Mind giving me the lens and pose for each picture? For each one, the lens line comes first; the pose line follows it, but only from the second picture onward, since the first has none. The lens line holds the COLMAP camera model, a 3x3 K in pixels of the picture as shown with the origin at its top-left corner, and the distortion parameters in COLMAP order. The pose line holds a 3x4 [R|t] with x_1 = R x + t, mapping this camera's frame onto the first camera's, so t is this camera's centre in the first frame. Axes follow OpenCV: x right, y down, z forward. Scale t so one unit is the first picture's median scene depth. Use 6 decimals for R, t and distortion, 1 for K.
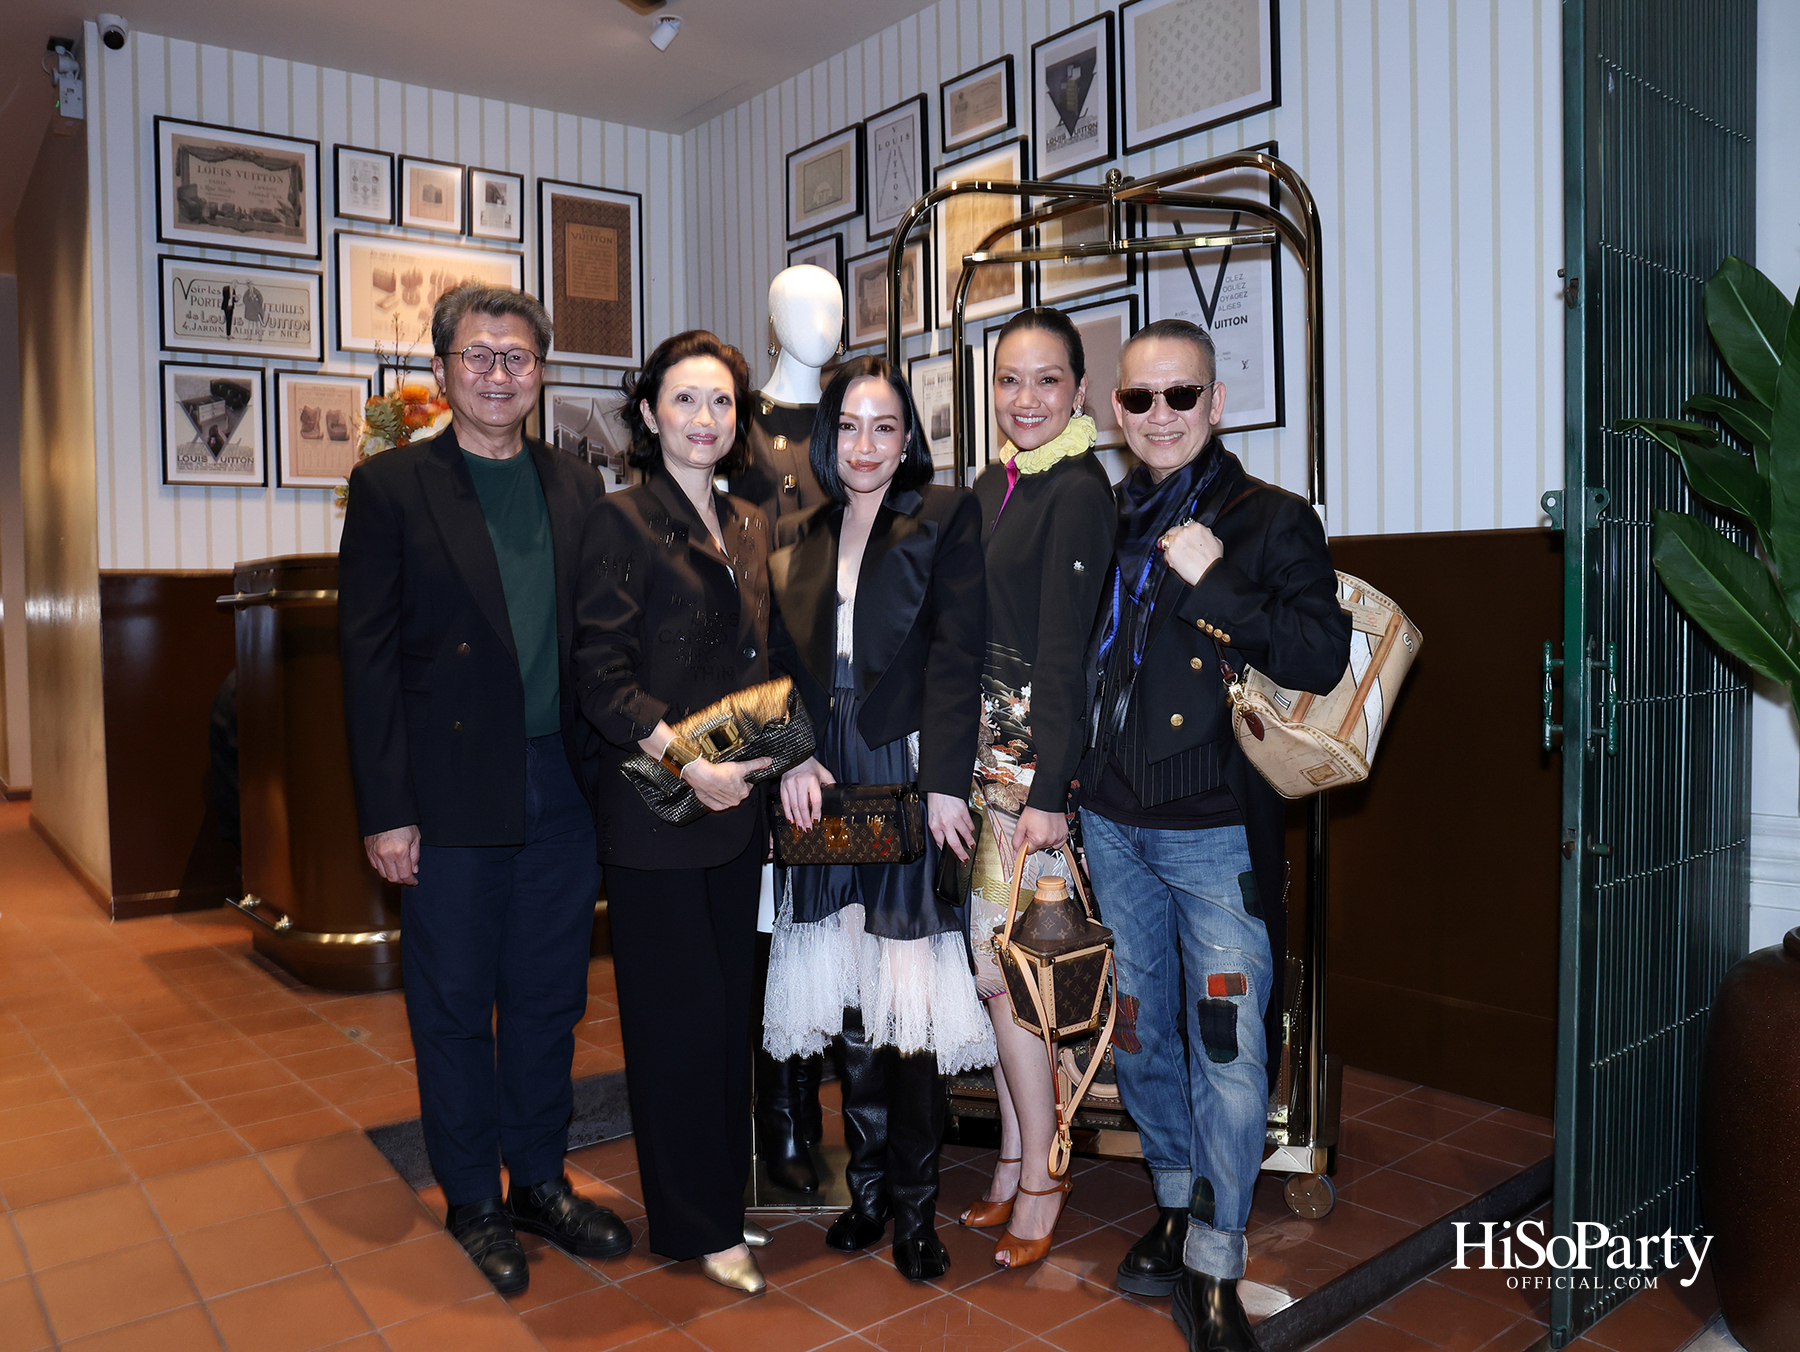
lens RADIAL K [[1388.7, 0, 900.0], [0, 1388.7, 676.0], [0, 0, 1]] dist [-0.096467, 0.058315]
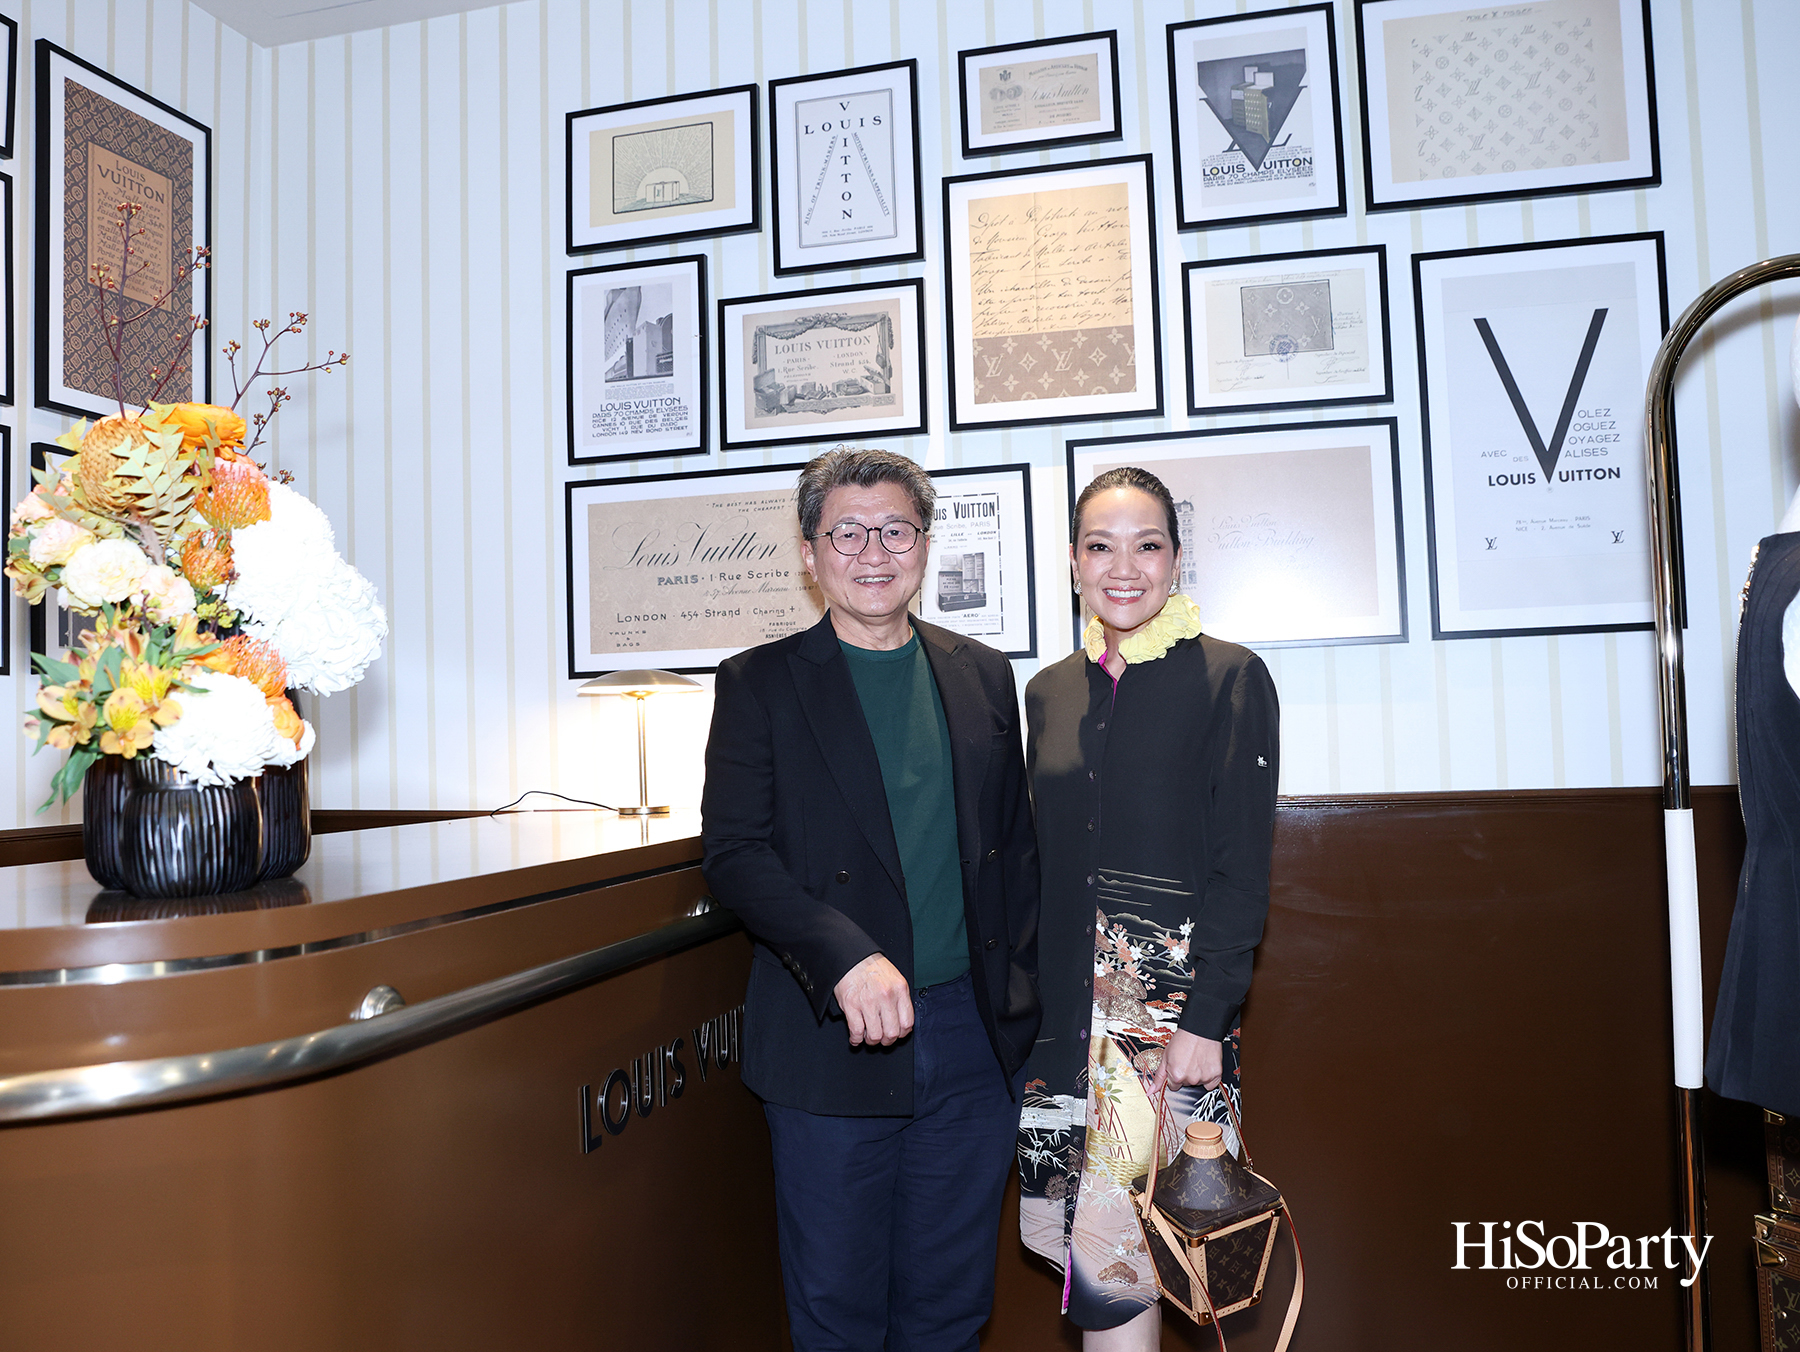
lens RADIAL K [[1388.7, 0, 900.0], [0, 1388.7, 676.0], [0, 0, 1]] dist [-0.096467, 0.058315]
pose [[0.800807, 0.013858, 0.598762, -0.381735], [0.050697, 0.994576, -0.090823, -0.094283], [-0.596773, 0.103087, 0.795761, 0.569676]]
